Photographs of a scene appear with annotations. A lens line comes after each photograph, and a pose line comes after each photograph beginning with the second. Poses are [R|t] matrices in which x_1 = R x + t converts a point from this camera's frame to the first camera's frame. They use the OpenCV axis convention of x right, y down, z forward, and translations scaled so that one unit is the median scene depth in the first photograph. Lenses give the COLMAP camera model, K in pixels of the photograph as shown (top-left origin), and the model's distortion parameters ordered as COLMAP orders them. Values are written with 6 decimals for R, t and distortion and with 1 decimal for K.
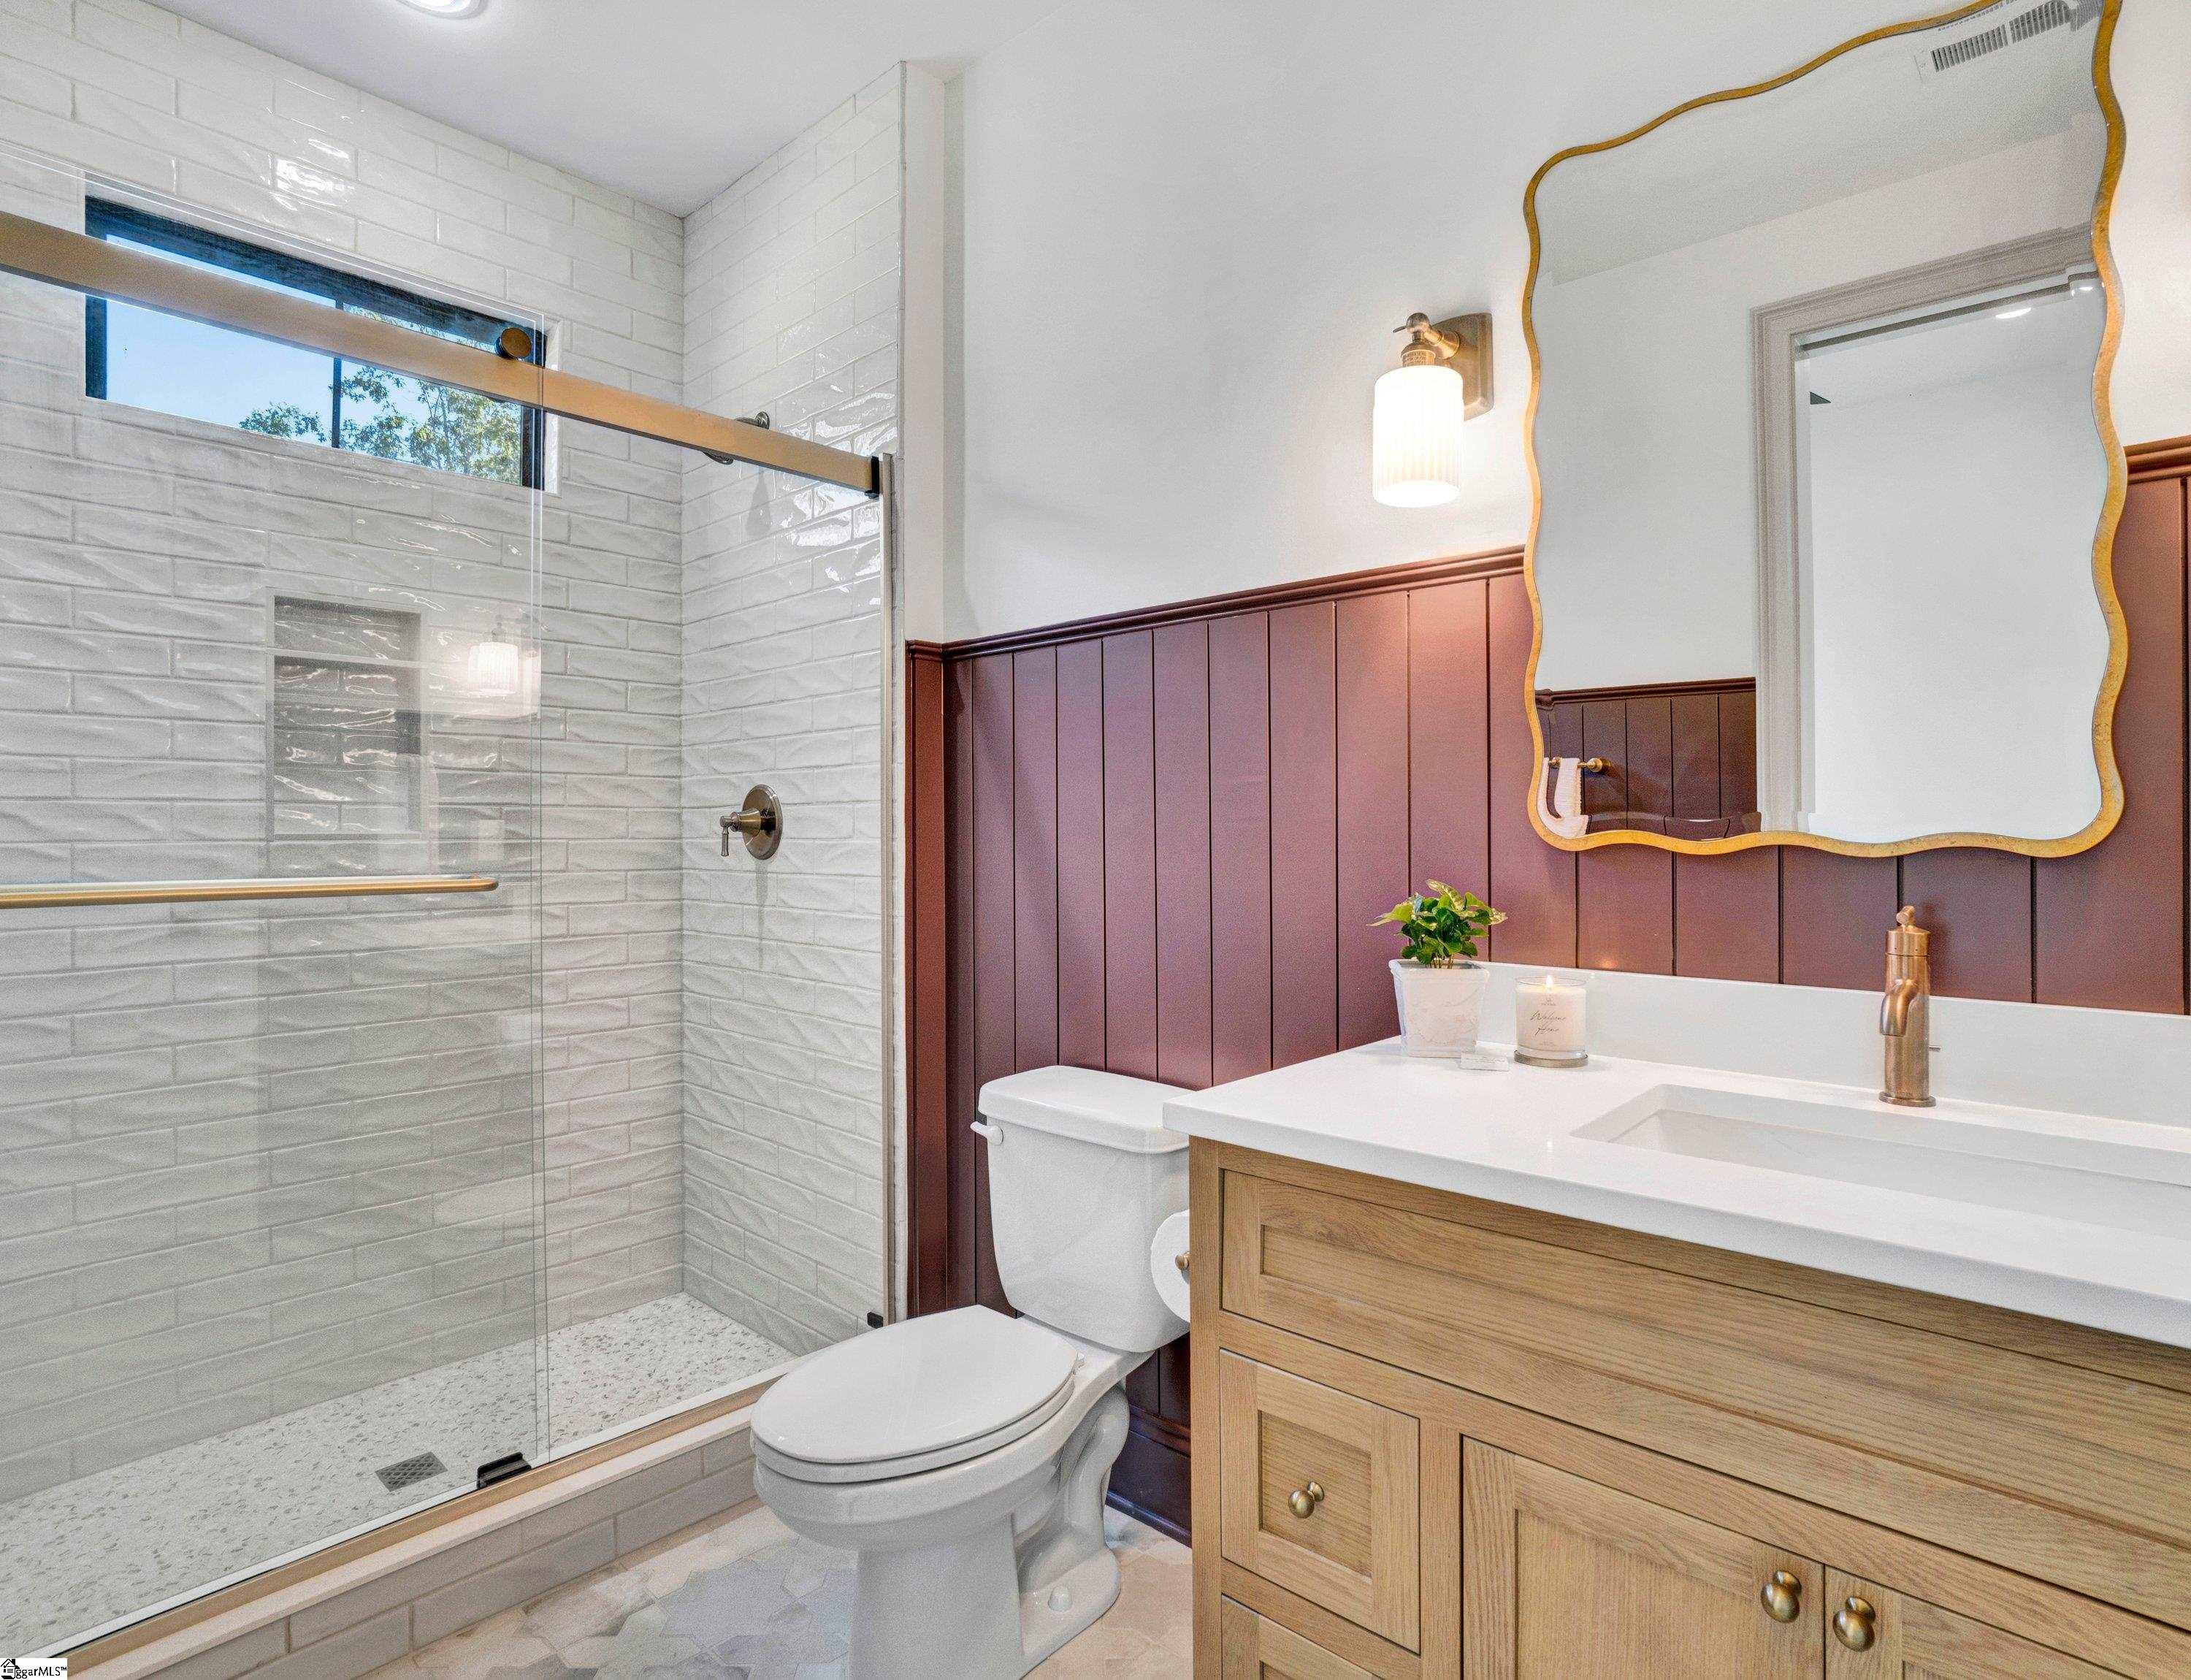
lens RADIAL K [[1172.5, 0, 1105.8], [0, 1172.5, 831.7], [0, 0, 1]] dist [-0.003033, 0.000202]
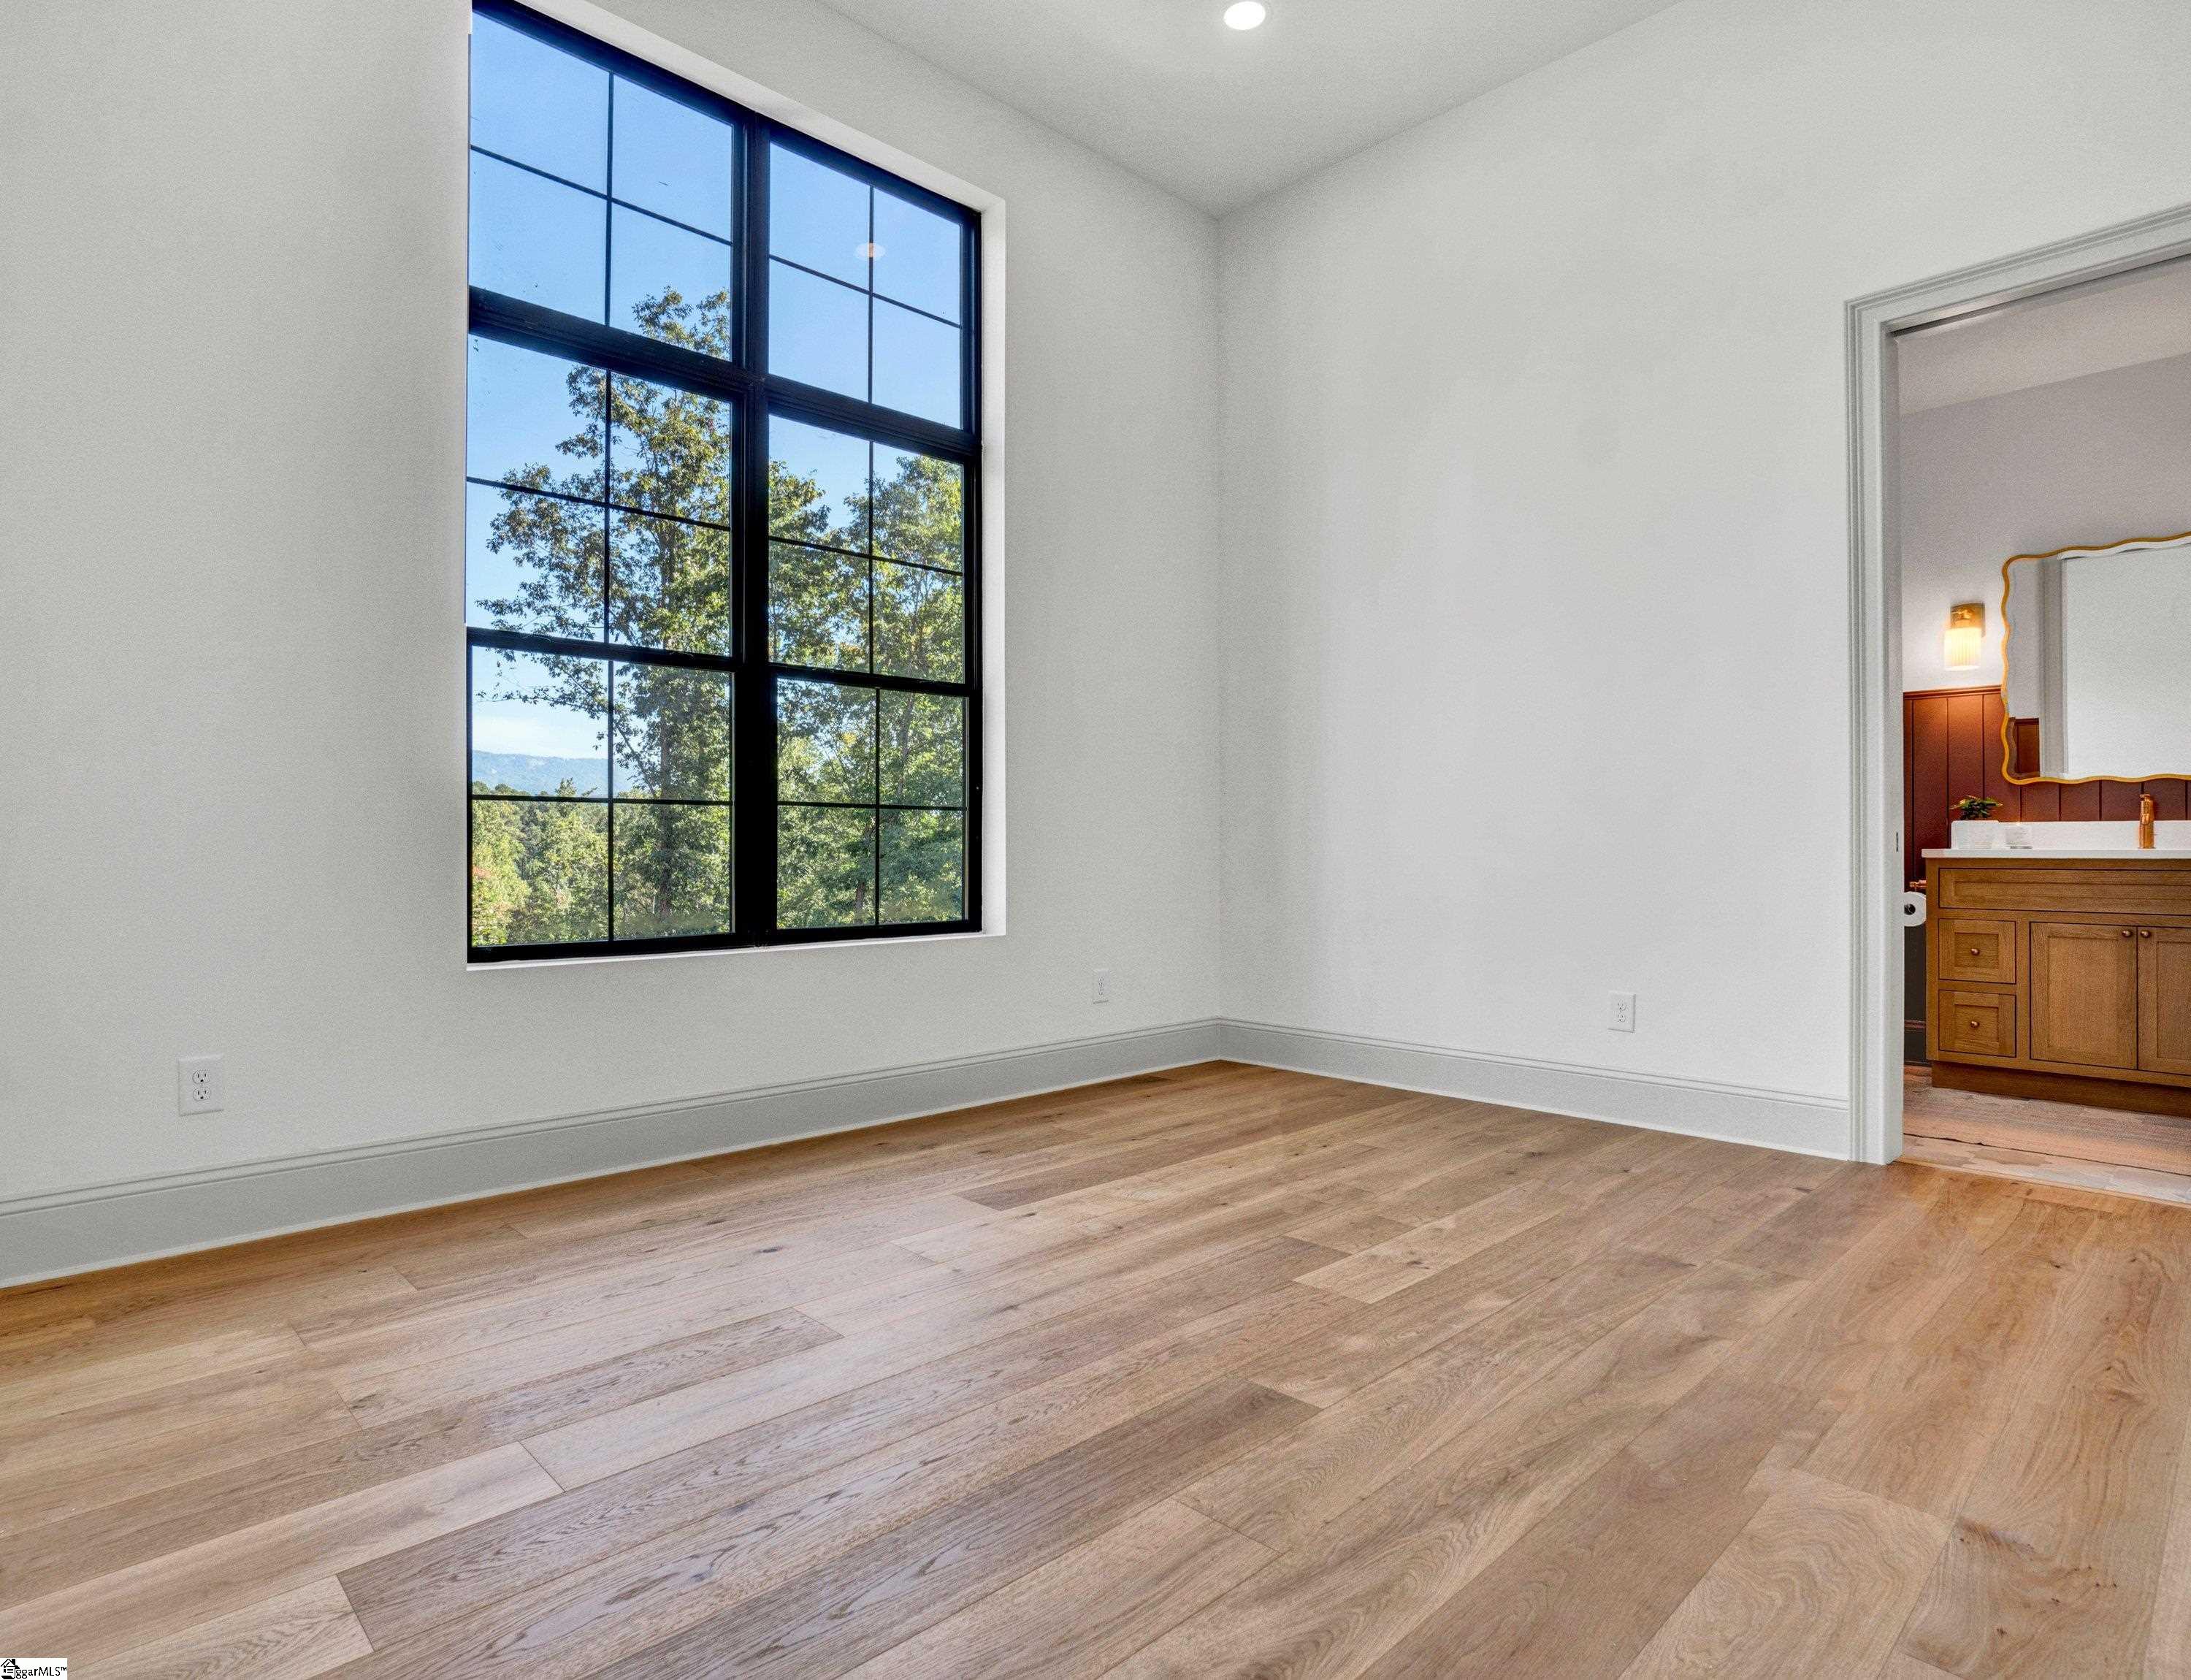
lens RADIAL K [[1172.5, 0, 1096.4], [0, 1172.5, 849.5], [0, 0, 1]] dist [-0.003033, 0.000202]
pose [[0.995538, -0.002760, -0.094324, -2.104566], [0.002862, 0.999995, 0.000947, 0.207270], [0.094321, -0.001213, 0.995541, -2.768554]]
